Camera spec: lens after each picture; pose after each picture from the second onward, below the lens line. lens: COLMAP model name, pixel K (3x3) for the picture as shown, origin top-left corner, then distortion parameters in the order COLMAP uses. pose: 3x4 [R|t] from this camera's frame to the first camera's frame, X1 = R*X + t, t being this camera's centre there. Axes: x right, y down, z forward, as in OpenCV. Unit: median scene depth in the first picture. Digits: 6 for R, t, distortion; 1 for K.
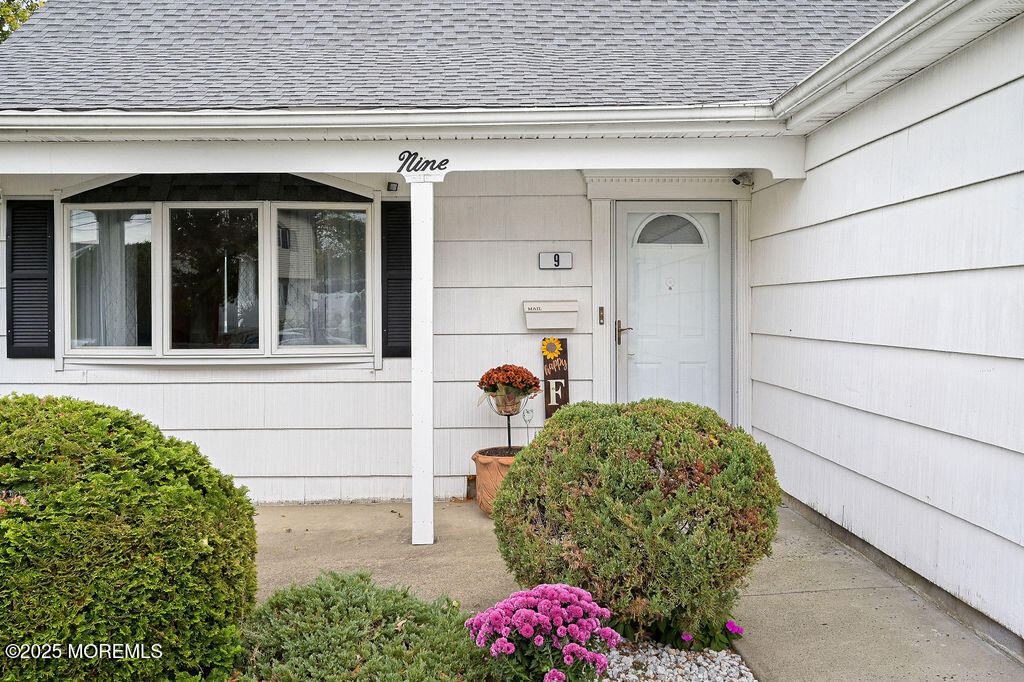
lens RADIAL K [[860.9, 0, 510.2], [0, 860.9, 314.0], [0, 0, 1]] dist [-0.002313, 0.000703]
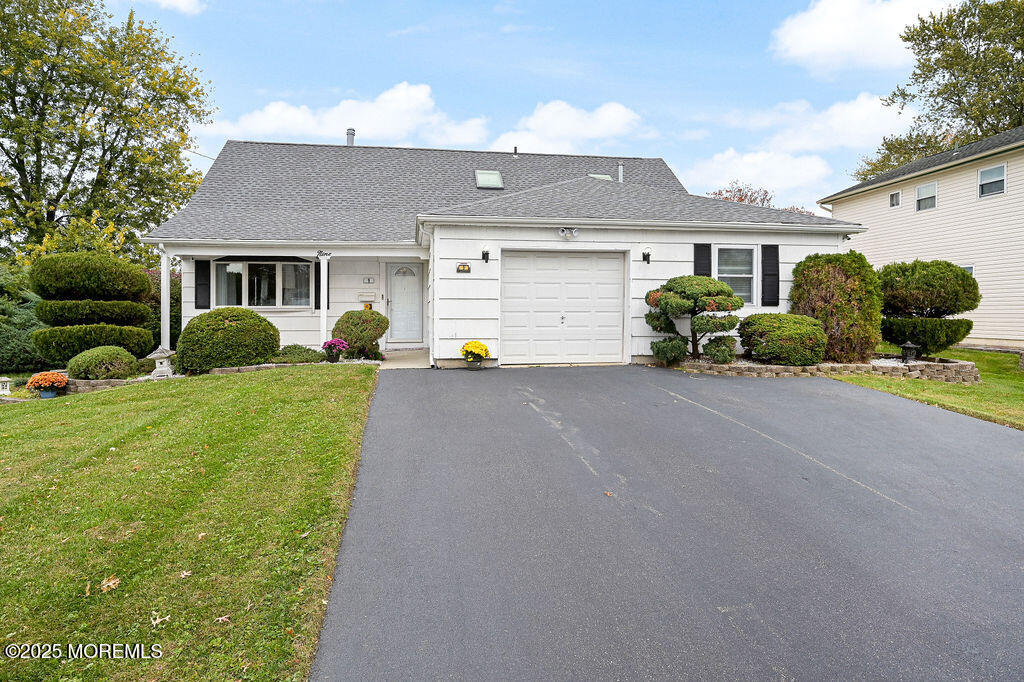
lens RADIAL K [[596.1, 0, 505.9], [0, 596.1, 313.9], [0, 0, 1]] dist [0.028694, 0.001481]
pose [[0.993373, 0.004609, 0.114839, 0.320024], [-0.003932, 0.999974, -0.006125, 0.080341], [-0.114864, 0.005633, 0.993365, -1.379456]]
